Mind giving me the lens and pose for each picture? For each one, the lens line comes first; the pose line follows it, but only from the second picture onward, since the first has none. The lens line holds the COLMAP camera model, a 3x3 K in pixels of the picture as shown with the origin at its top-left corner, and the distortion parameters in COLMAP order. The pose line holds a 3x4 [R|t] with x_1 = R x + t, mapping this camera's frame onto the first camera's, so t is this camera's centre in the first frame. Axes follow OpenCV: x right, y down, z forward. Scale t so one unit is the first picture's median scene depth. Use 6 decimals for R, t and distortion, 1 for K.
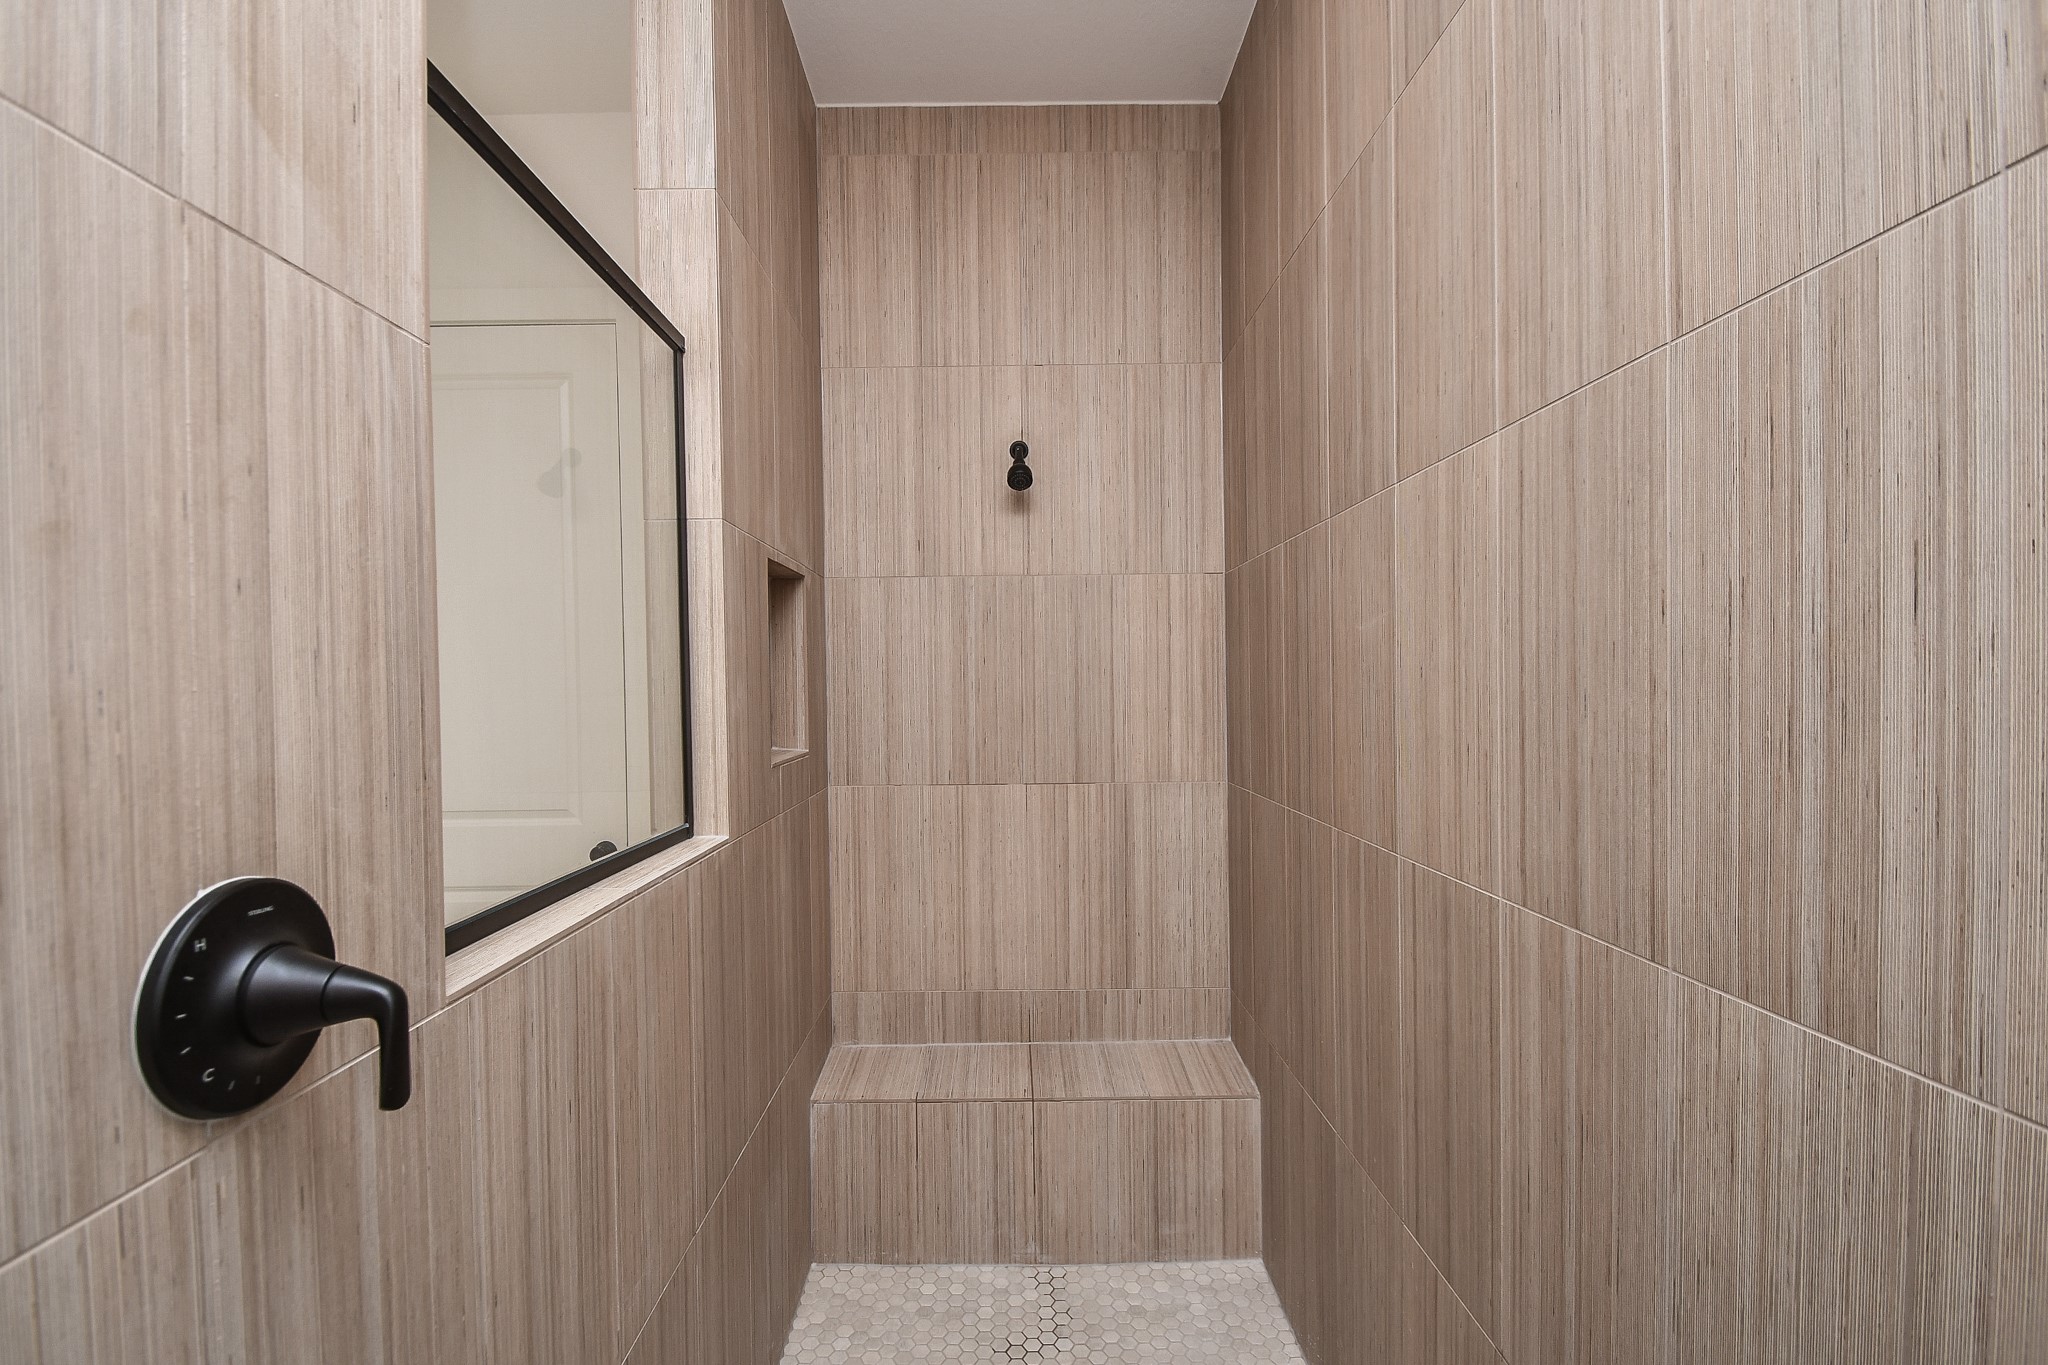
lens RADIAL K [[921.2, 0, 1020.4], [0, 921.2, 696.3], [0, 0, 1]] dist [0.008925, -0.014631]
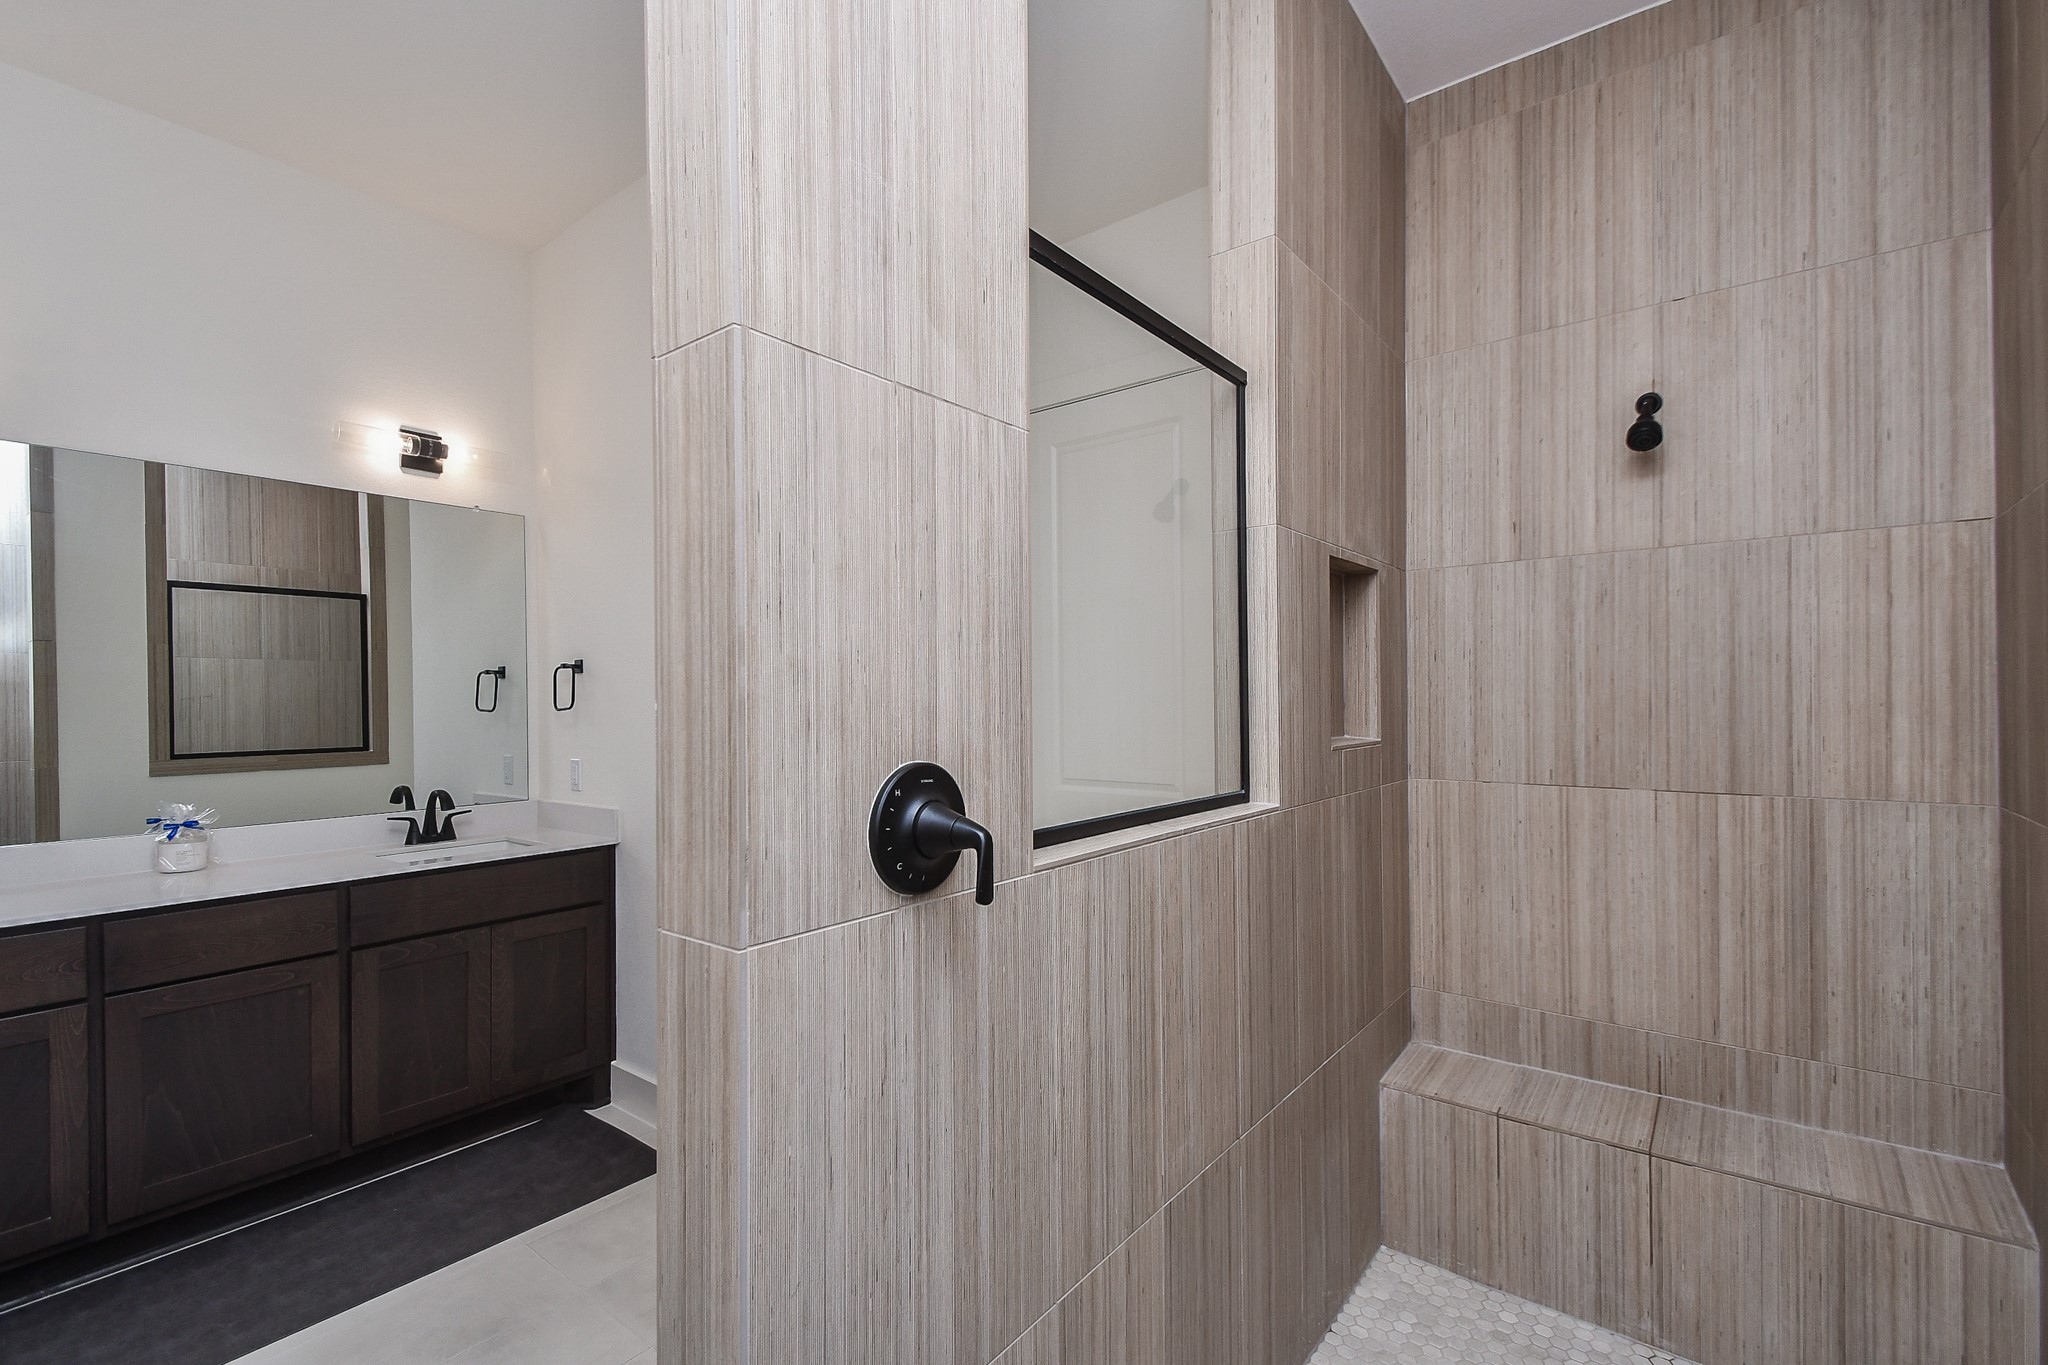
lens RADIAL K [[931.9, 0, 995.8], [0, 931.9, 687.9], [0, 0, 1]] dist [0.002086, -0.000735]
pose [[0.770464, -0.004329, -0.637468, 0.101904], [-0.008297, 0.999824, -0.016819, 0.022643], [0.637429, 0.018247, 0.770293, -0.070359]]
